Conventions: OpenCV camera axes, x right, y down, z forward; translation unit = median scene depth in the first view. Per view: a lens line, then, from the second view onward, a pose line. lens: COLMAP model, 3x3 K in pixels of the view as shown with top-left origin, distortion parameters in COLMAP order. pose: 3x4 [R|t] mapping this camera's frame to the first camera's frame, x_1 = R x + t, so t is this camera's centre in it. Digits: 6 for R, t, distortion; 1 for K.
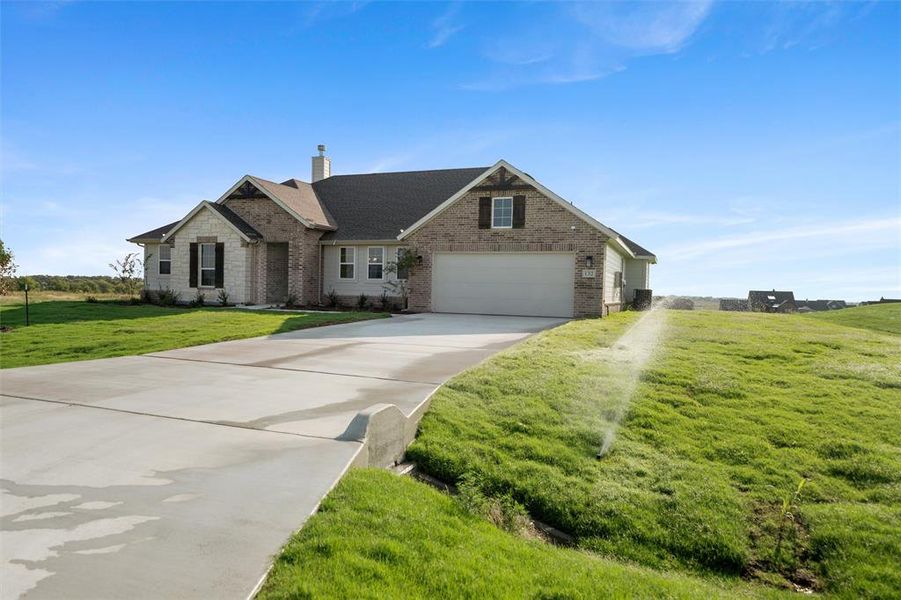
lens RADIAL K [[629.3, 0, 443.4], [0, 629.3, 311.3], [0, 0, 1]] dist [-0.020520, 0.000571]
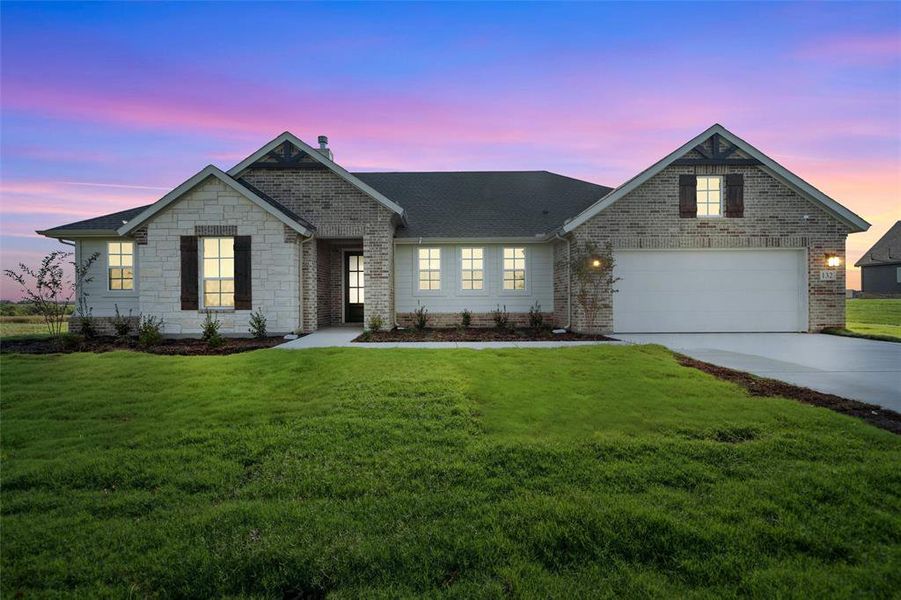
lens RADIAL K [[404.7, 0, 440.9], [0, 404.7, 303.2], [0, 0, 1]] dist [-0.003881, -0.000156]
pose [[0.930546, -0.031224, 0.364842, -0.322503], [0.040458, 0.999025, -0.017691, -0.028475], [-0.363934, 0.031223, 0.930901, 0.562878]]
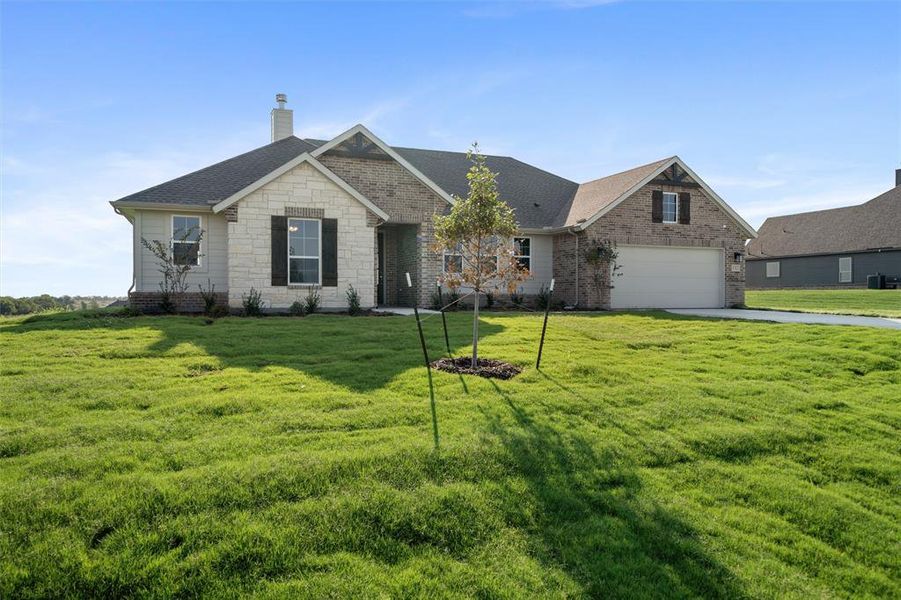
lens RADIAL K [[629.3, 0, 443.4], [0, 629.3, 311.3], [0, 0, 1]] dist [-0.020520, 0.000571]
pose [[0.732639, -0.037809, 0.679567, -0.730096], [0.038733, 0.999154, 0.013831, -0.014704], [-0.679515, 0.016189, 0.733483, 0.424958]]
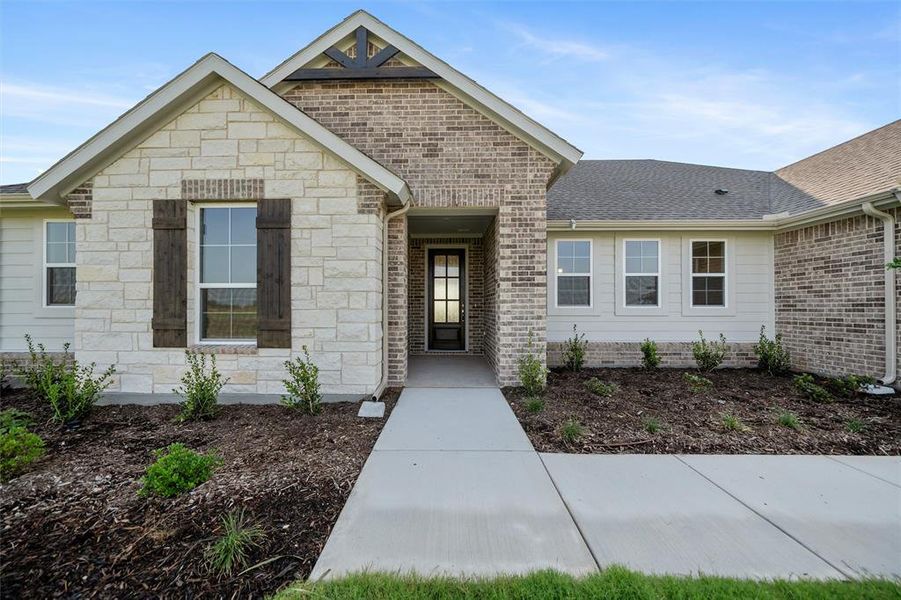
lens RADIAL K [[315.3, 0, 442.1], [0, 315.3, 305.9], [0, 0, 1]] dist [-0.009387, -0.000079]
pose [[0.938344, -0.023134, 0.344927, -0.334168], [0.034650, 0.999028, -0.027258, -0.050433], [-0.343961, 0.037529, 0.938234, 0.831088]]
